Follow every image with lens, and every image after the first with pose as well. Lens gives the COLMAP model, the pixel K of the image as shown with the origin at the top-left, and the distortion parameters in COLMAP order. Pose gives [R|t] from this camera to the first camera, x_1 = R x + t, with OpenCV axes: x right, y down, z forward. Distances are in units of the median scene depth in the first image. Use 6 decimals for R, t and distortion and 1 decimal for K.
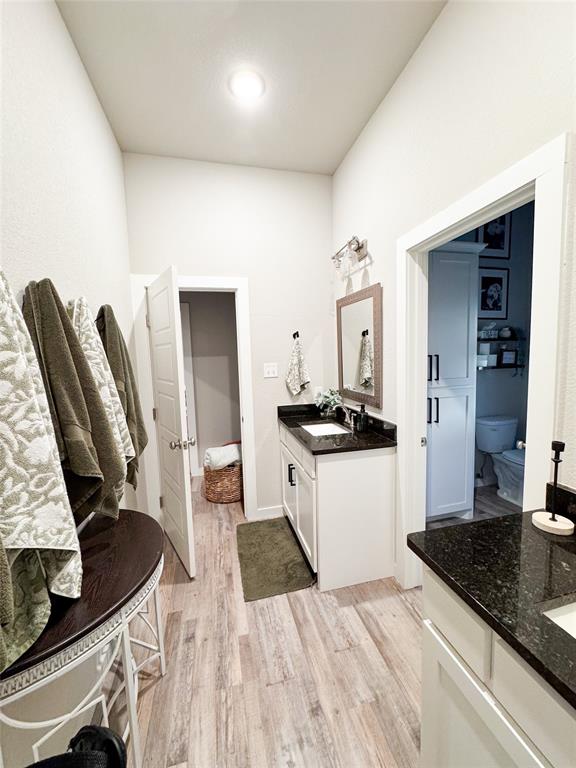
lens RADIAL K [[306.2, 0, 290.2], [0, 306.2, 383.4], [0, 0, 1]] dist [-0.003427, 0.000549]
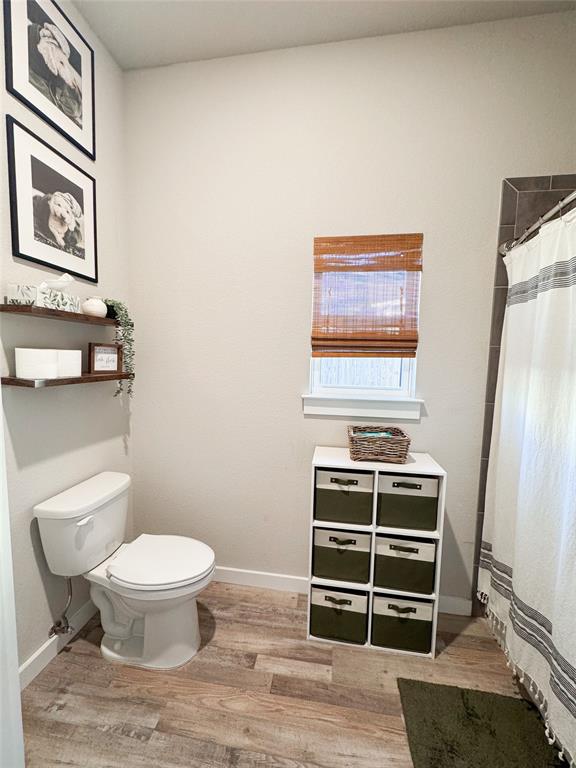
lens RADIAL K [[306.2, 0, 288.5], [0, 306.2, 384.2], [0, 0, 1]] dist [-0.003427, 0.000549]
pose [[0.384707, -0.042554, 0.922057, 0.369881], [0.045455, 0.998598, 0.027122, -0.043122], [-0.921919, 0.031478, 0.386102, 0.535580]]
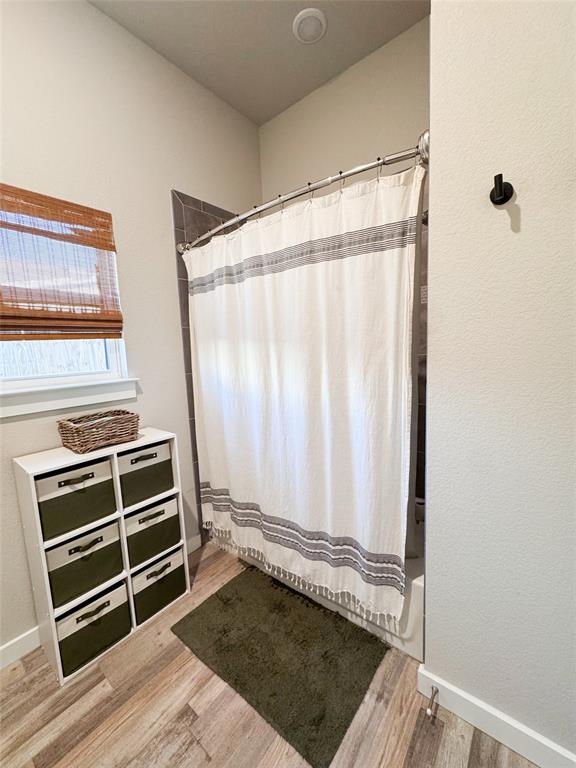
lens RADIAL K [[306.2, 0, 288.7], [0, 306.2, 383.9], [0, 0, 1]] dist [-0.003427, 0.000549]
pose [[-0.598579, -0.041587, 0.799983, 0.336804], [0.126336, 0.981253, 0.145540, -0.027367], [-0.791039, 0.188184, -0.582104, 0.632039]]
